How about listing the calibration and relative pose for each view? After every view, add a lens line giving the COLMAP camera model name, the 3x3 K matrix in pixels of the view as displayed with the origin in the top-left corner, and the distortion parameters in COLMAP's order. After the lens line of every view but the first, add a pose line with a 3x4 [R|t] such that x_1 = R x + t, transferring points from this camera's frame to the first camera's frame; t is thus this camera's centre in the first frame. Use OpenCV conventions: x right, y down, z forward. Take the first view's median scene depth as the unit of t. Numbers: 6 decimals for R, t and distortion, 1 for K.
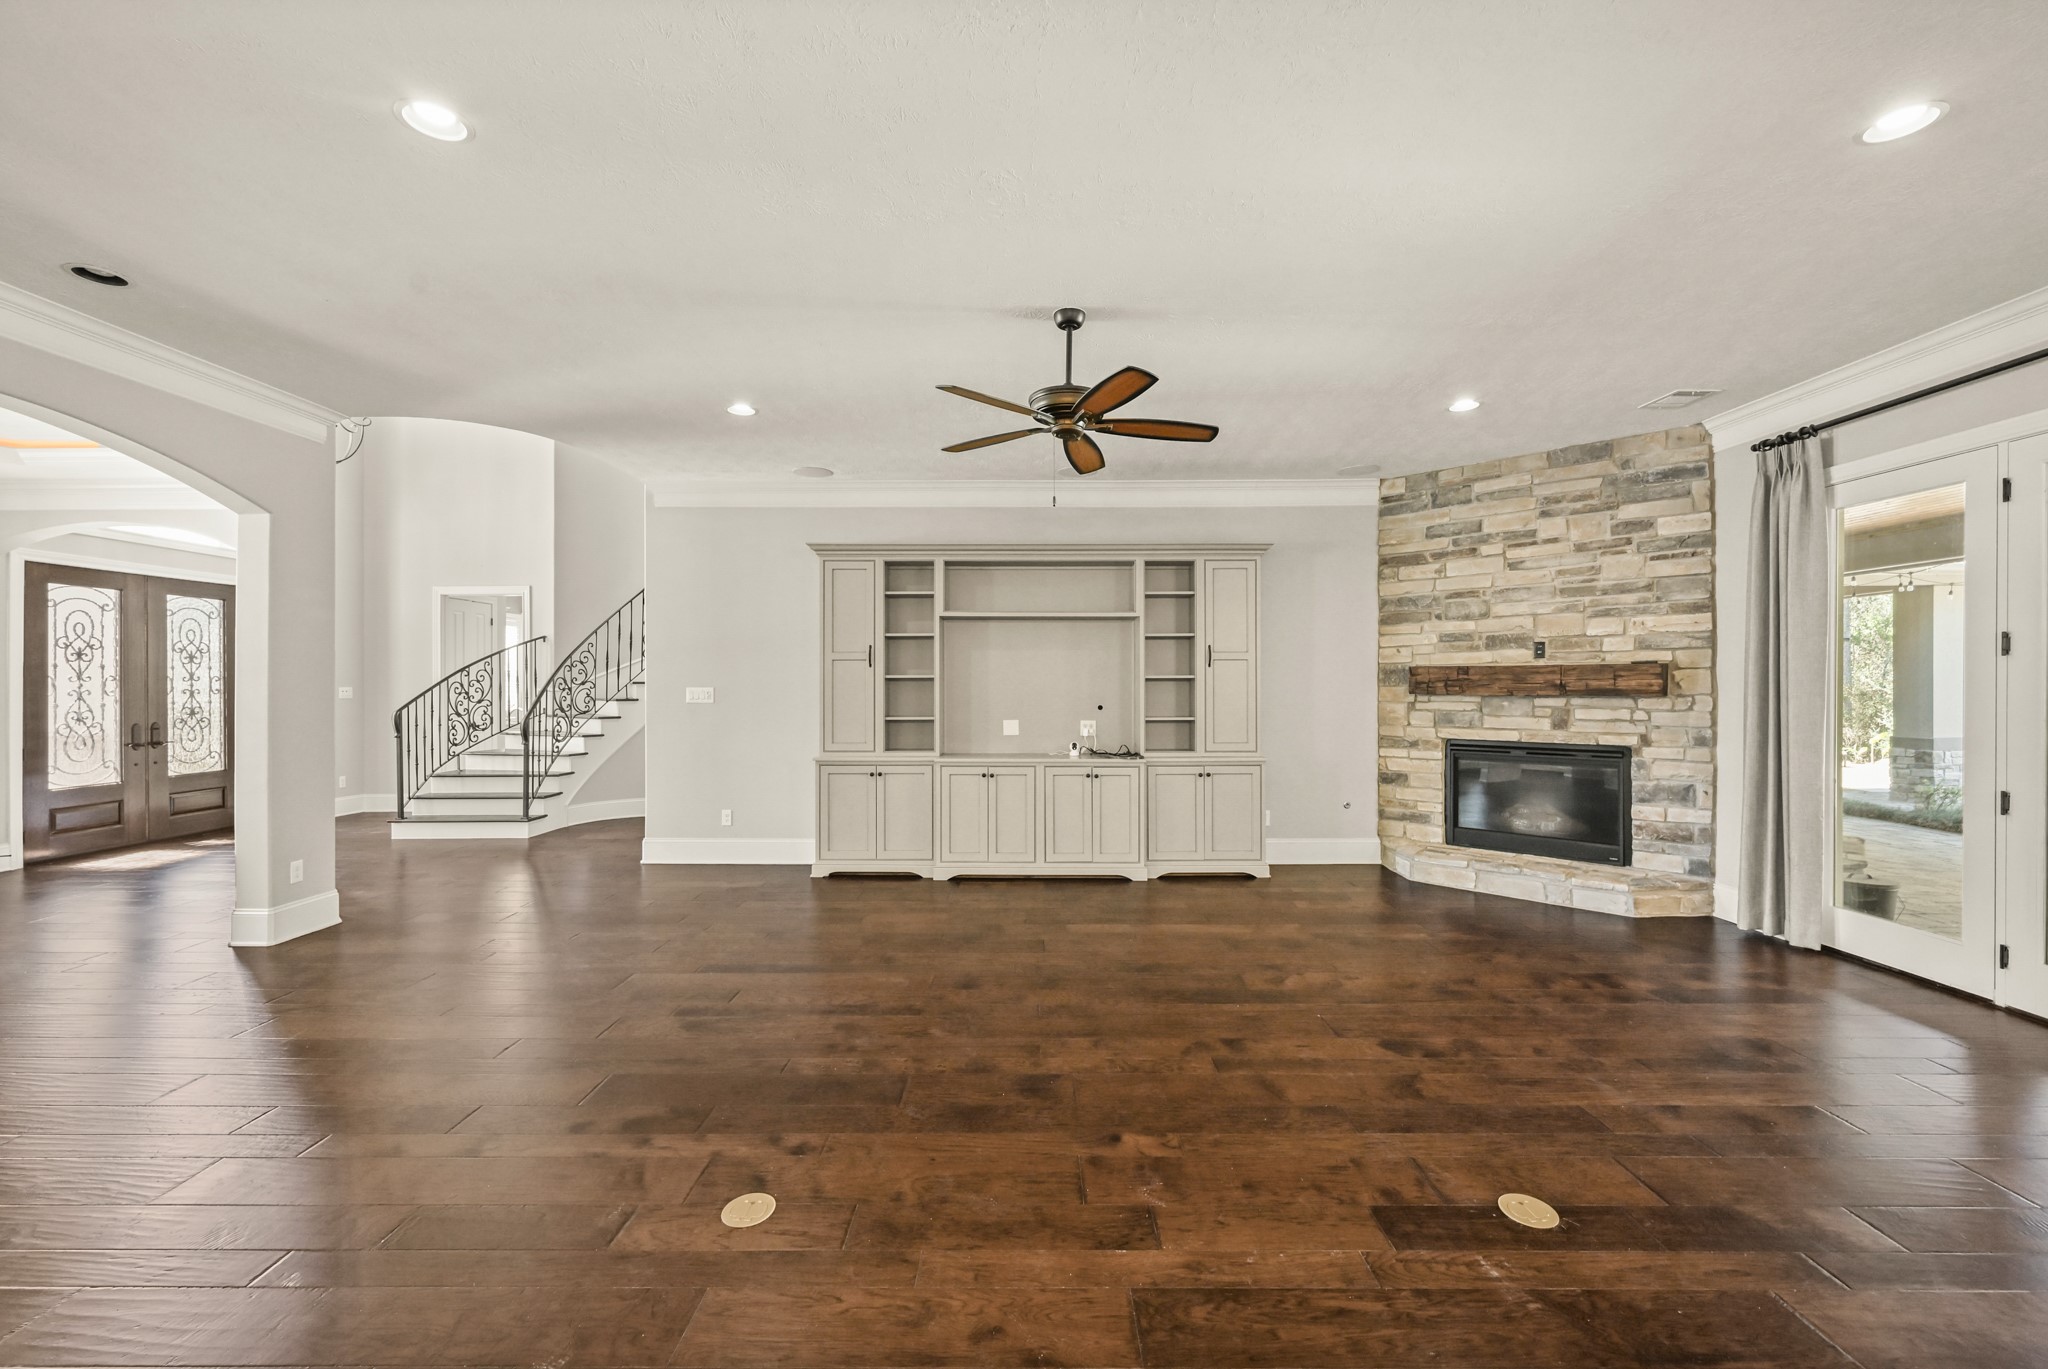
lens RADIAL K [[818.9, 0, 1023.4], [0, 818.9, 685.4], [0, 0, 1]] dist [0.001833, 0.001017]
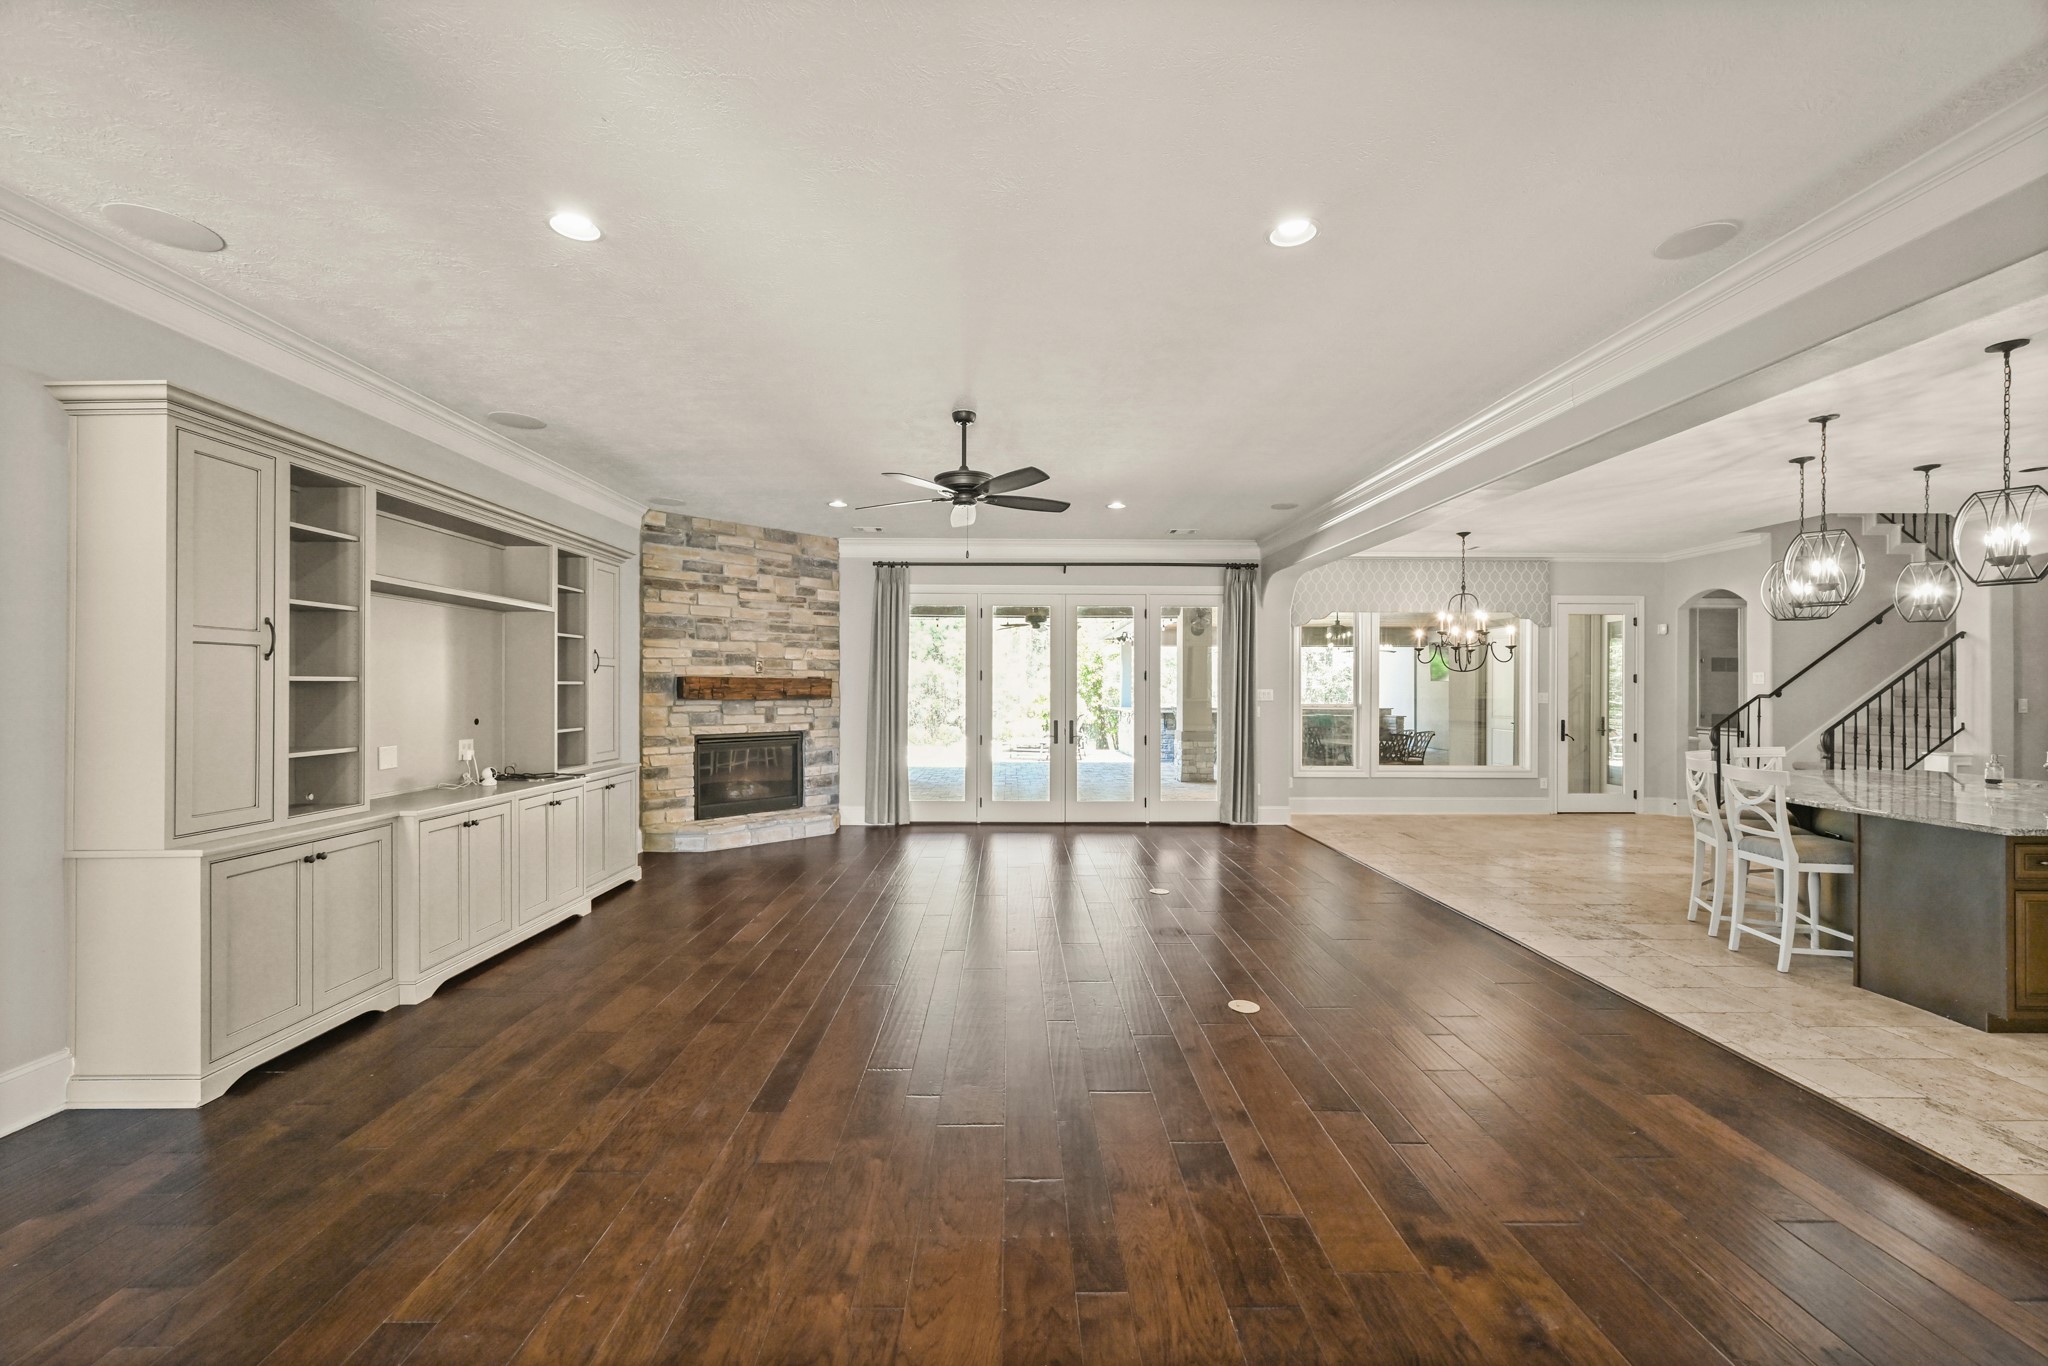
lens RADIAL K [[818.9, 0, 1025.3], [0, 818.9, 684.6], [0, 0, 1]] dist [0.001833, 0.001017]
pose [[-0.023648, 0.005938, 0.999703, -0.740858], [-0.003832, 0.999974, -0.006030, -0.005549], [-0.999713, -0.003973, -0.023625, 0.539778]]
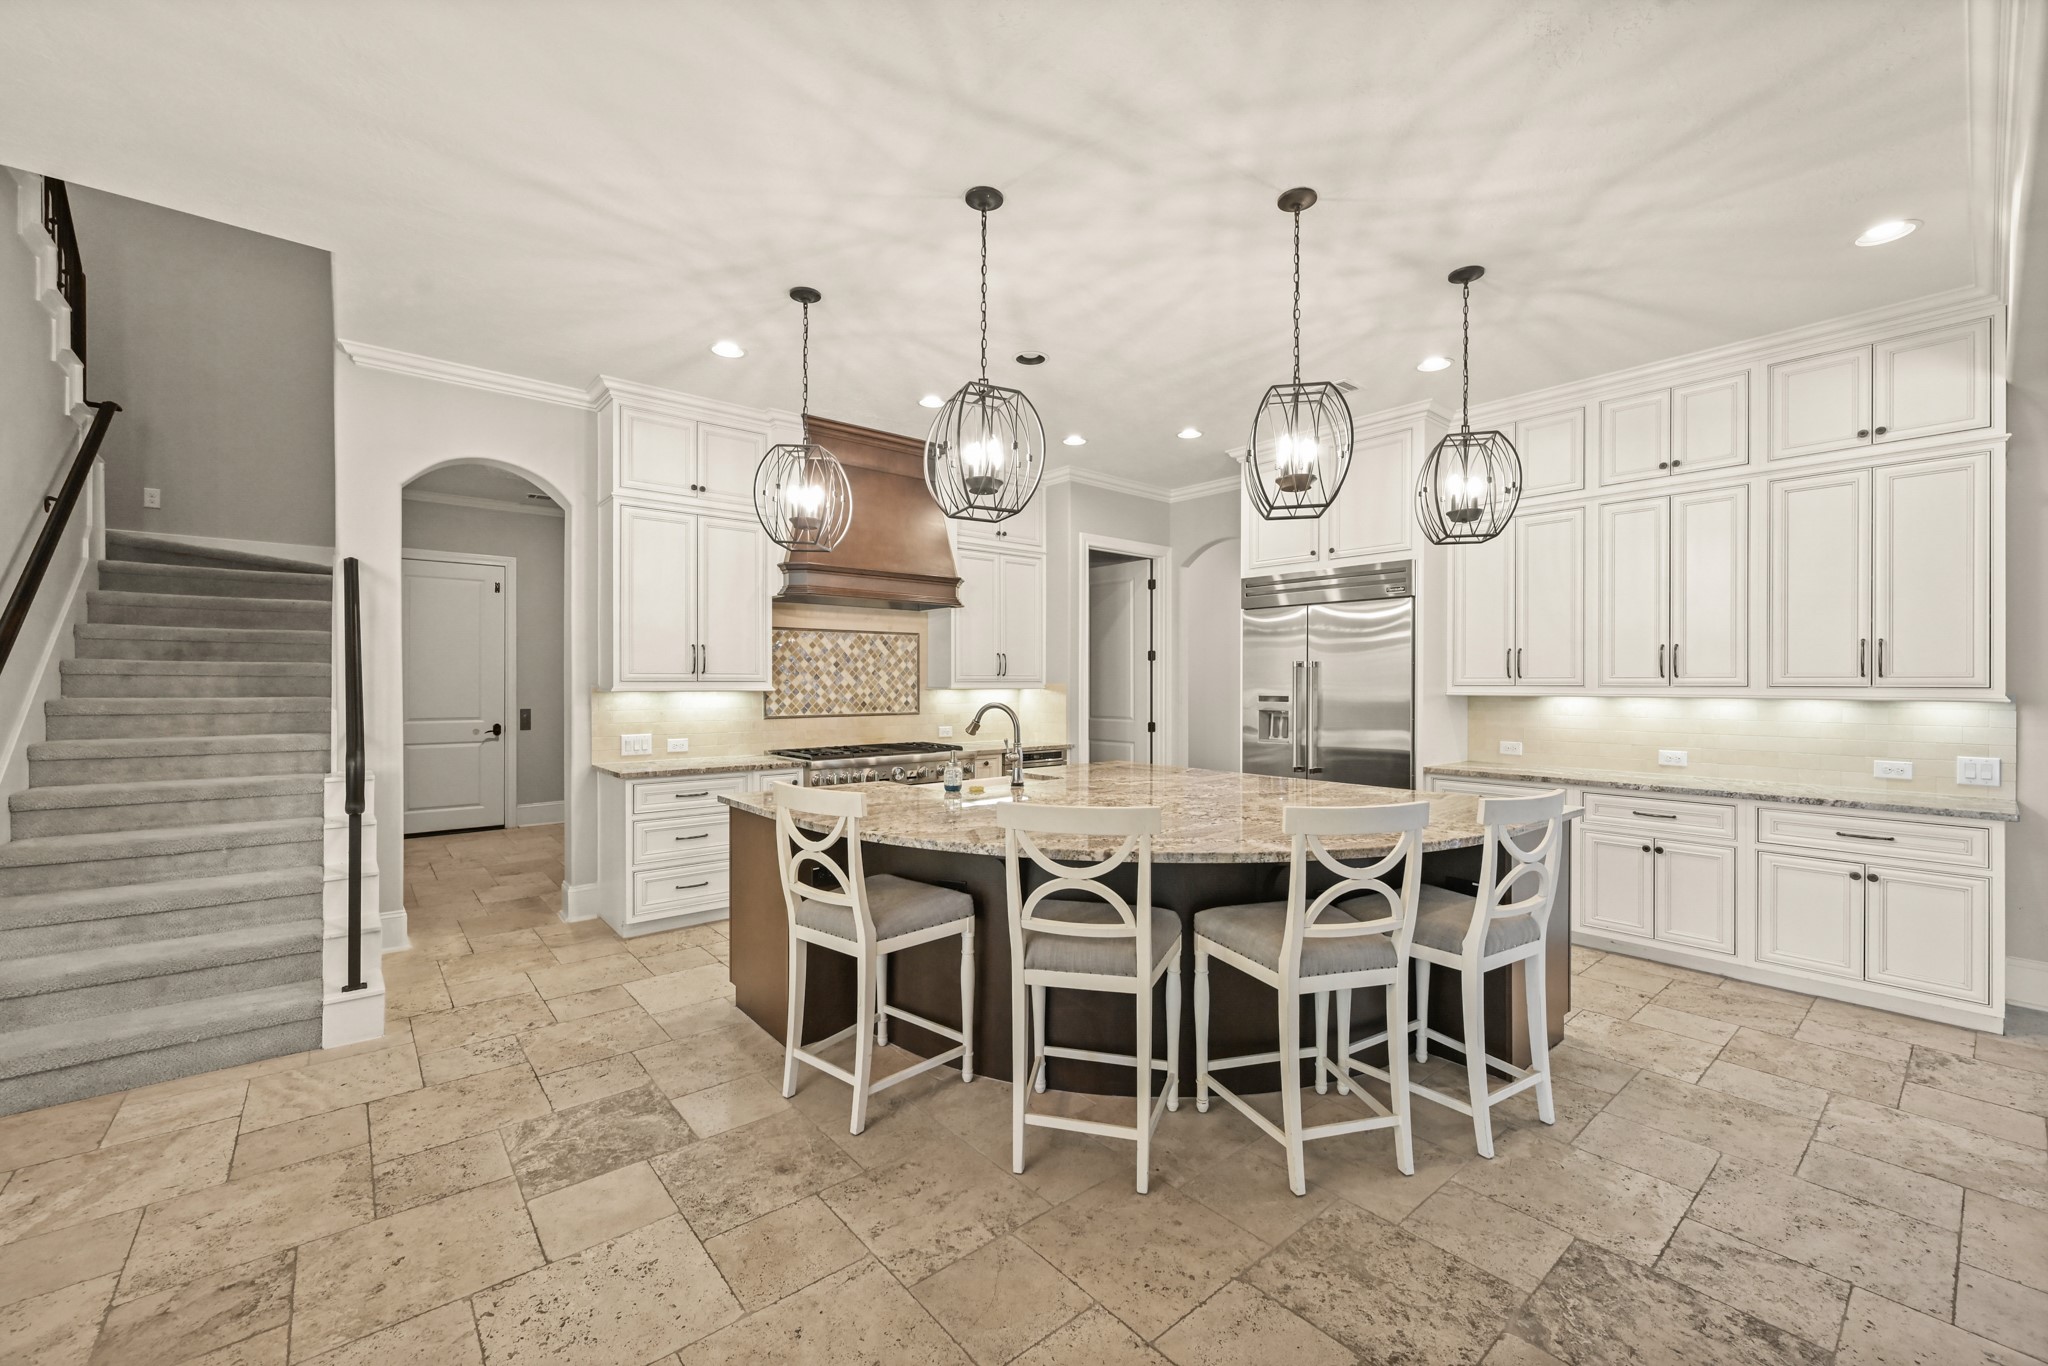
lens RADIAL K [[818.9, 0, 1023.2], [0, 818.9, 684.9], [0, 0, 1]] dist [0.001833, 0.001017]
pose [[-0.761773, 0.003283, -0.647835, 0.425880], [-0.000266, 0.999985, 0.005380, 0.005430], [0.647843, 0.004271, -0.761762, 0.021620]]
